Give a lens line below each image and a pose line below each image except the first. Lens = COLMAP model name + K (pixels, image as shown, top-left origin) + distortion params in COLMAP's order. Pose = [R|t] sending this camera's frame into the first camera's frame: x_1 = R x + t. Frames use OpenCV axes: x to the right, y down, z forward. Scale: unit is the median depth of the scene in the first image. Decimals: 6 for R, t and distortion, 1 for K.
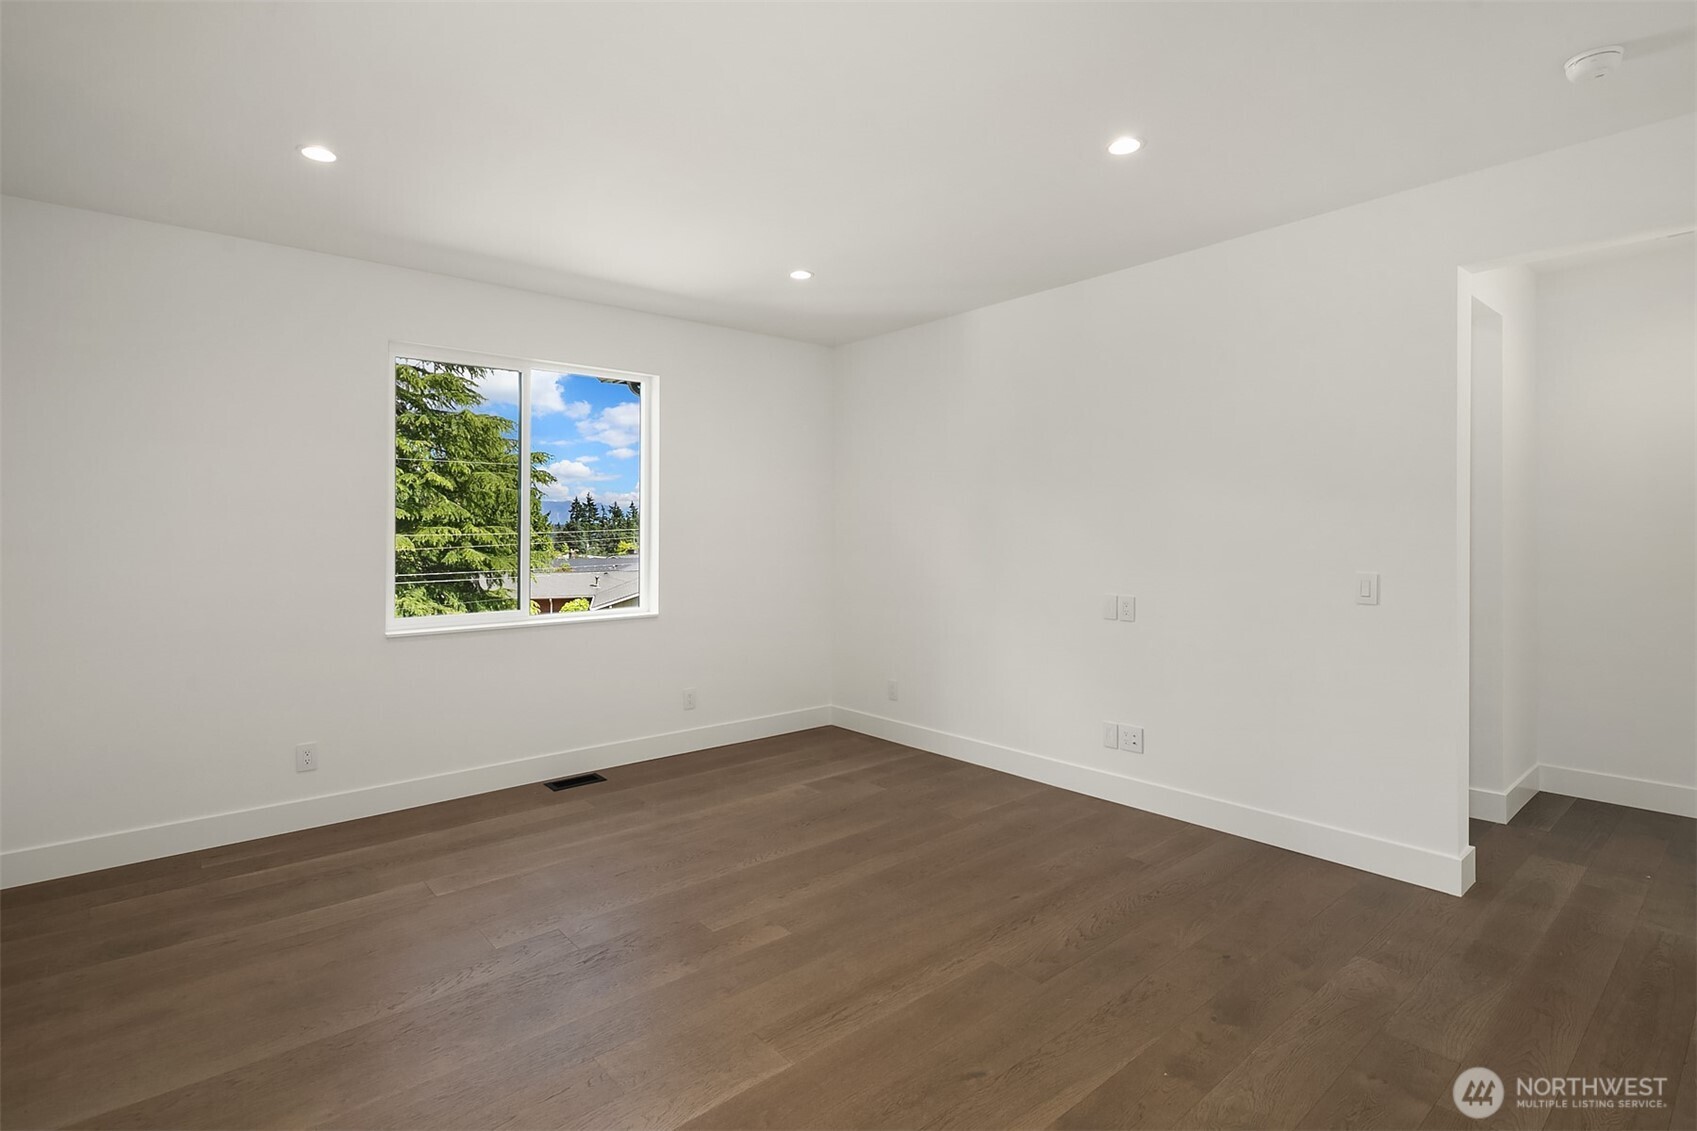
lens RADIAL K [[849.5, 0, 837.3], [0, 849.5, 524.2], [0, 0, 1]] dist [0.001115, 0.000285]
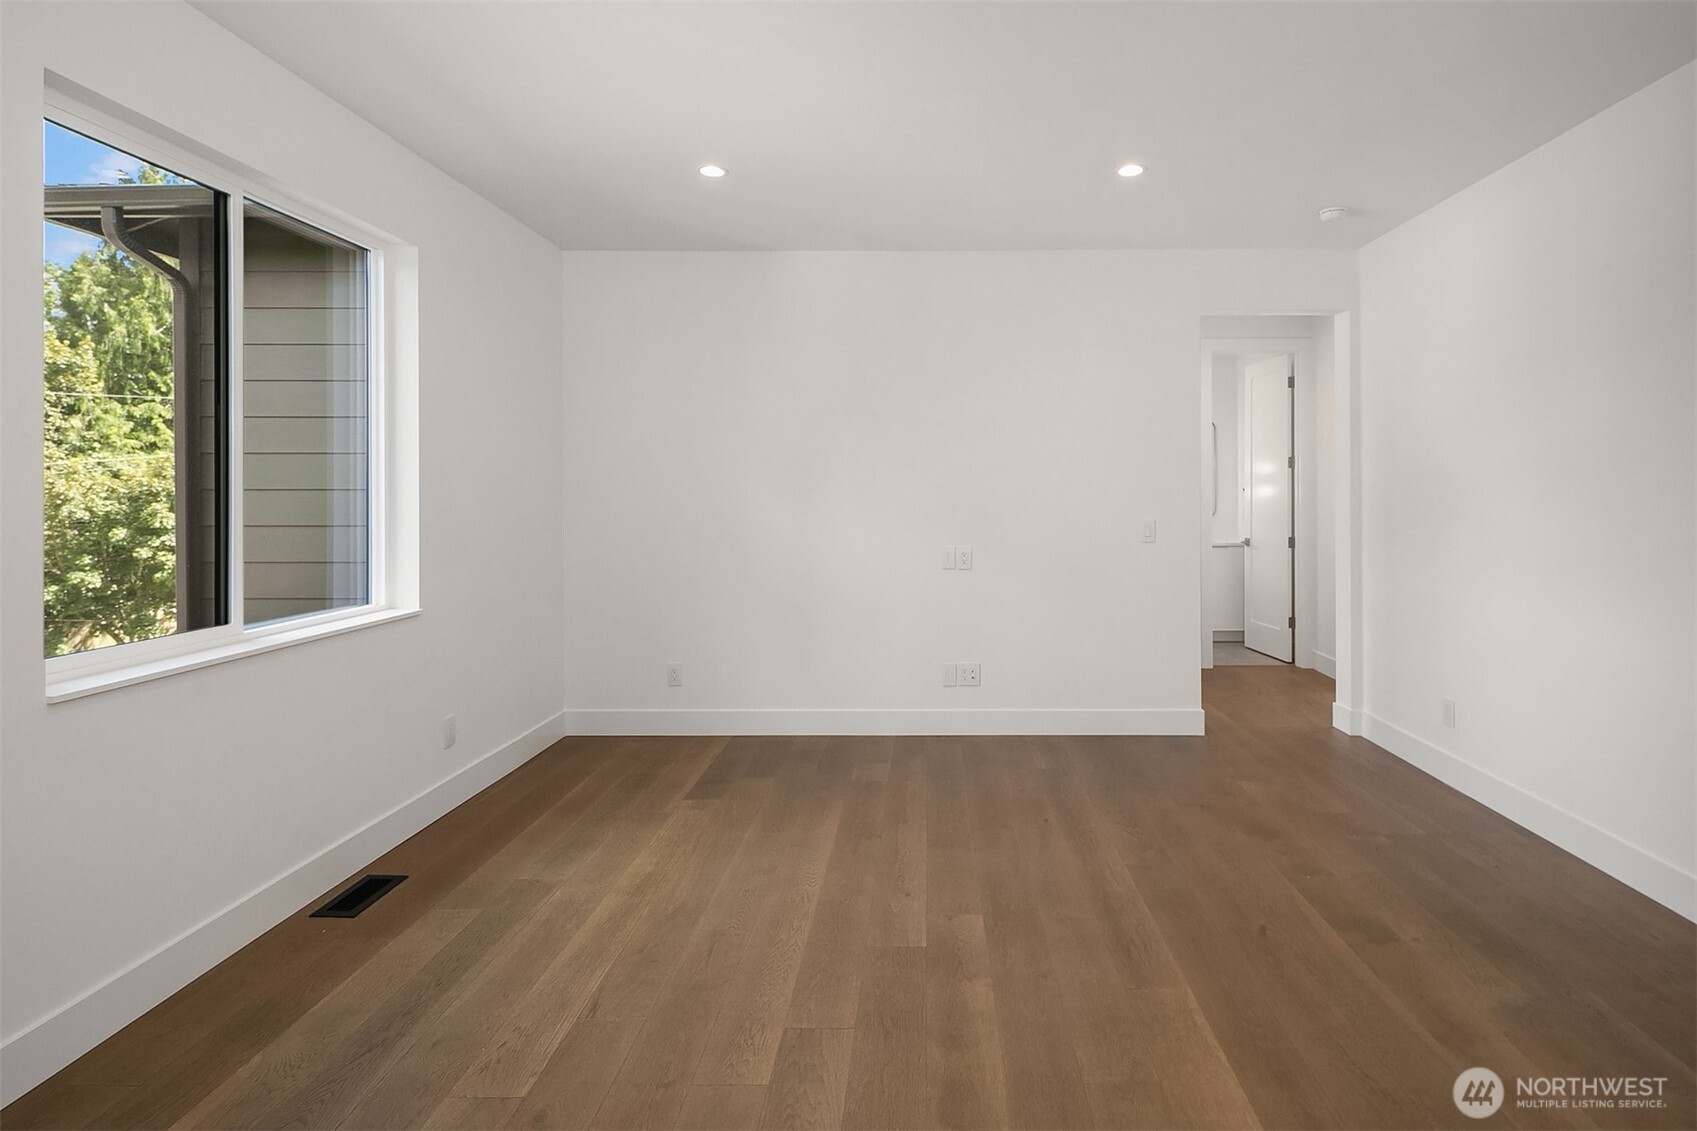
lens RADIAL K [[879.0, 0, 983.4], [0, 879.0, 494.2], [0, 0, 1]] dist [0.001396, -0.000808]
pose [[0.615454, 0.003778, 0.788164, -0.656217], [-0.010230, 0.999943, 0.003195, 0.013013], [-0.788106, -0.010029, 0.615457, 0.328346]]
